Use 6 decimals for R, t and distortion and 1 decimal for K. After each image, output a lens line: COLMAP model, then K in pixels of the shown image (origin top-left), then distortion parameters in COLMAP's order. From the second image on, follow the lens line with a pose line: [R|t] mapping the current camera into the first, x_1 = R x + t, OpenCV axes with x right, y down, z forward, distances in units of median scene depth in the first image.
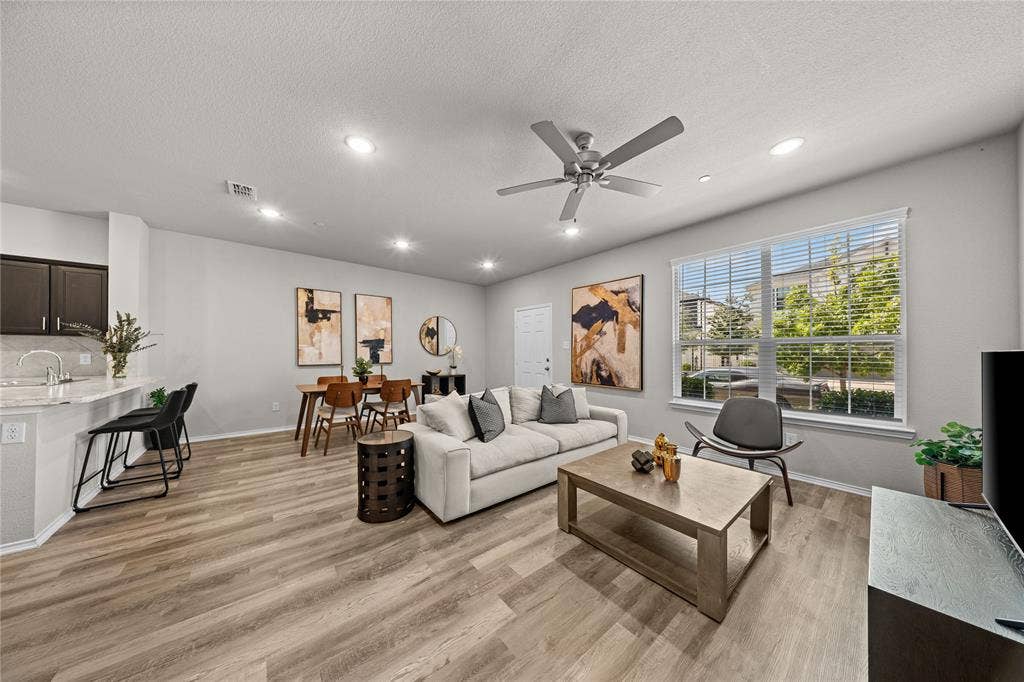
lens RADIAL K [[303.2, 0, 510.1], [0, 303.2, 351.0], [0, 0, 1]] dist [-0.001733, -0.000359]
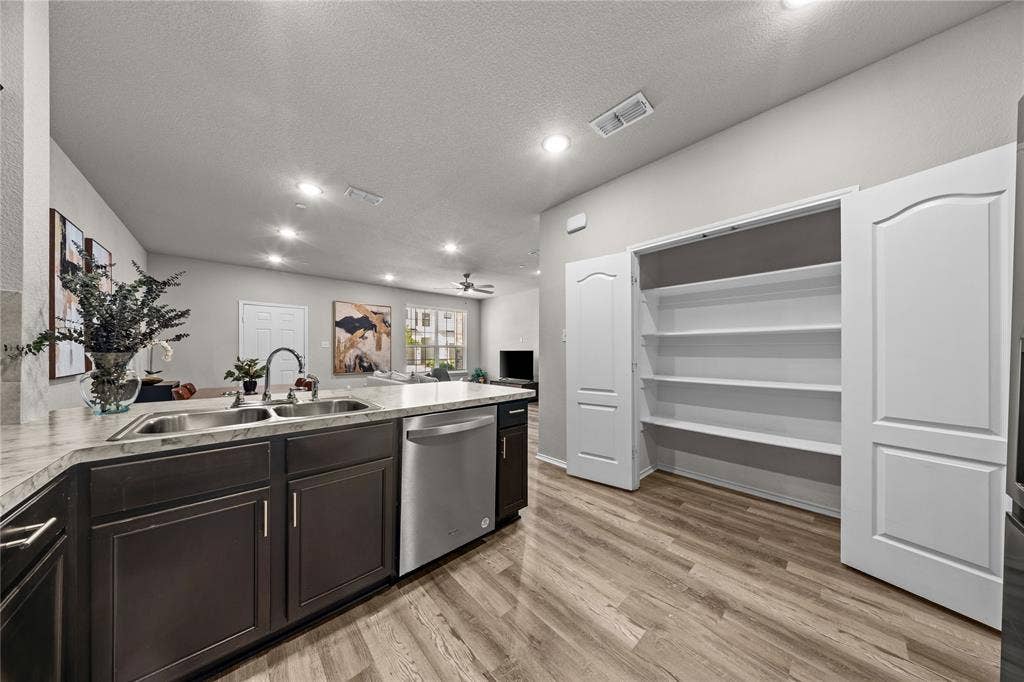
lens RADIAL K [[303.2, 0, 509.9], [0, 303.2, 348.3], [0, 0, 1]] dist [-0.001733, -0.000359]
pose [[-0.056175, 0.004724, 0.998410, -1.200086], [-0.007539, 0.999958, -0.005155, -0.003050], [-0.998392, -0.007817, -0.056137, 0.344667]]
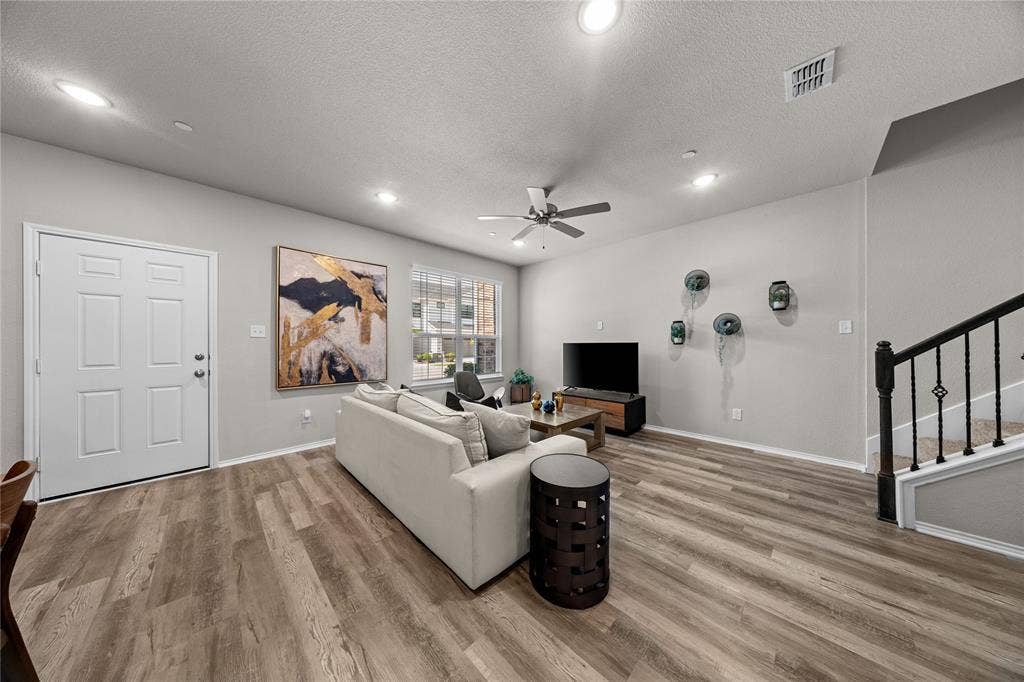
lens RADIAL K [[303.2, 0, 508.0], [0, 303.2, 341.2], [0, 0, 1]] dist [-0.001733, -0.000359]
pose [[-0.096915, 0.003252, 0.995287, -0.531568], [-0.005170, 0.999980, -0.003771, 0.000793], [-0.995279, -0.005511, -0.096896, 0.599394]]
